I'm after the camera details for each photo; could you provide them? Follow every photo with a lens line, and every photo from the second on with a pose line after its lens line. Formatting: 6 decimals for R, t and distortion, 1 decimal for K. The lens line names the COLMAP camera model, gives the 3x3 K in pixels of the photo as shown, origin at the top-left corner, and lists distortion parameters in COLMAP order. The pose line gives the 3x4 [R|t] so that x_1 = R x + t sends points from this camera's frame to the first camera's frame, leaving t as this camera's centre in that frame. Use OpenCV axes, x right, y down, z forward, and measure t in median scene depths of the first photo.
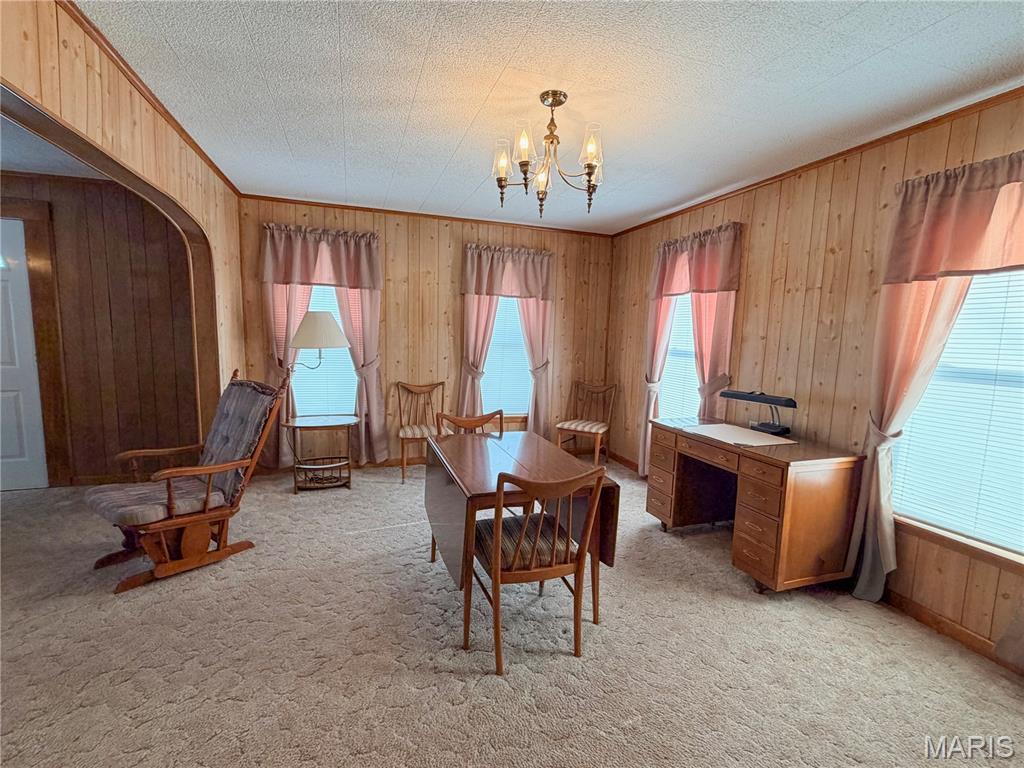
lens RADIAL K [[471.3, 0, 512.0], [0, 471.3, 384.0], [0, 0, 1]] dist [0.000827, -0.000288]
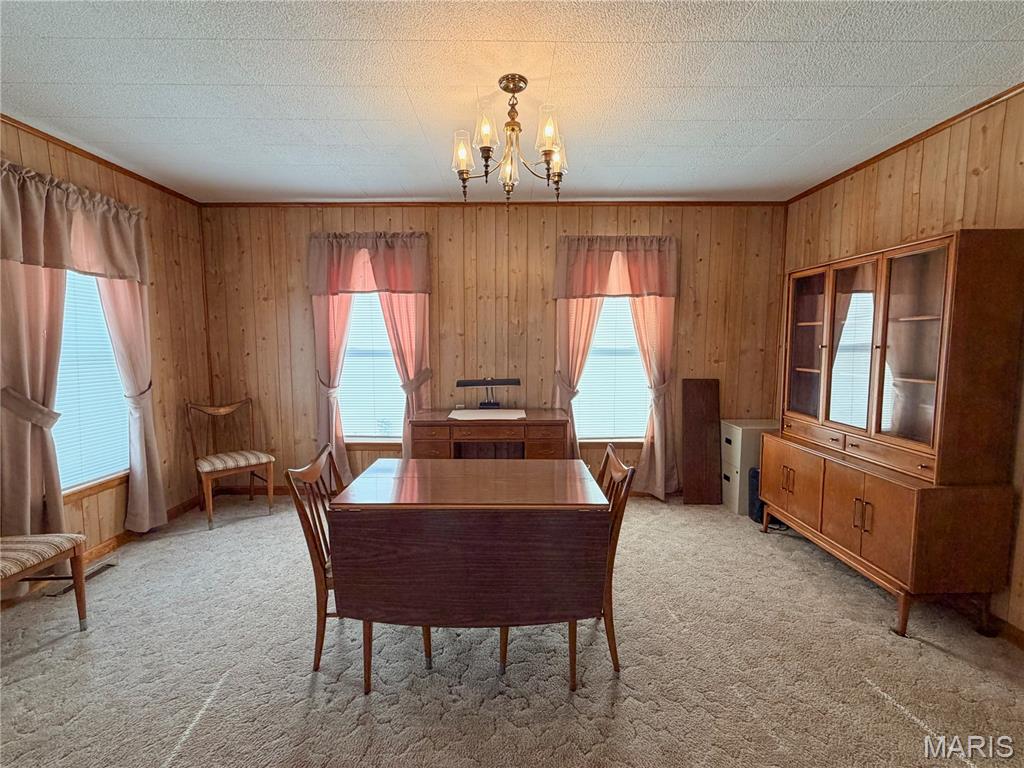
lens RADIAL K [[469.3, 0, 512.0], [0, 469.3, 384.0], [0, 0, 1]] dist [0.002593, 0.000418]
pose [[0.309406, -0.120265, 0.943294, -0.548643], [0.117369, 0.989215, 0.087622, -0.059818], [-0.943659, 0.083602, 0.320185, 0.475573]]
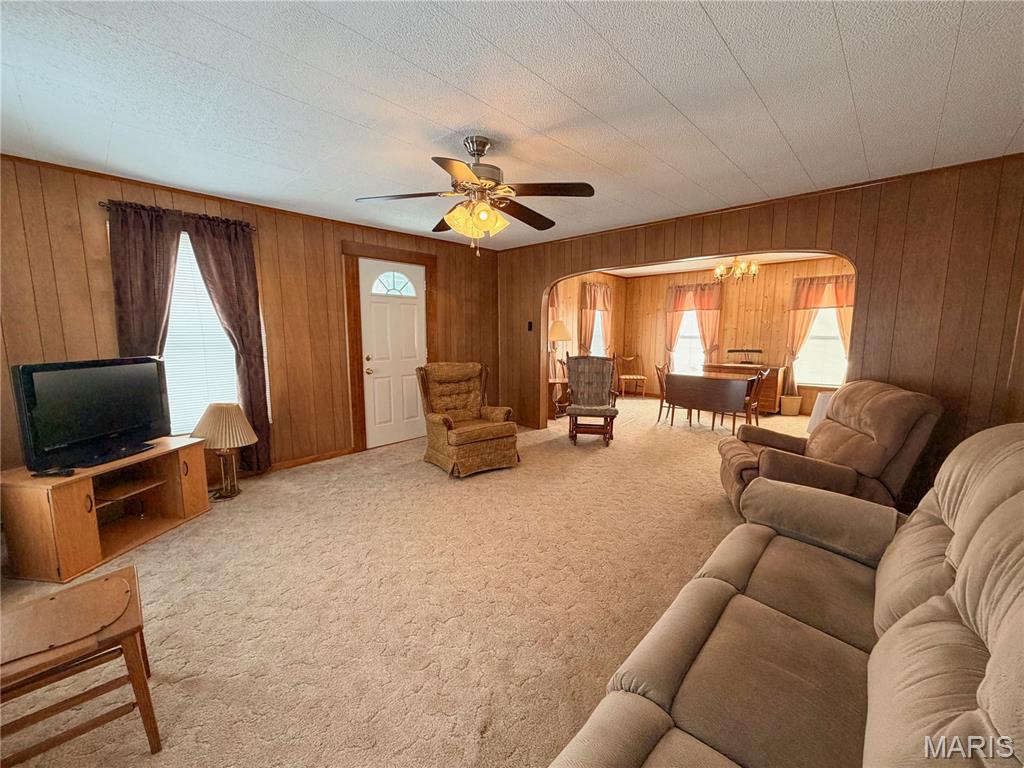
lens RADIAL K [[409.5, 0, 512.0], [0, 409.5, 384.0], [0, 0, 1]] dist [-0.000779, -0.000213]
pose [[0.875748, -0.092216, 0.473879, -1.511815], [0.080907, 0.995739, 0.044249, 0.003668], [-0.475940, -0.000411, 0.879477, -0.349895]]
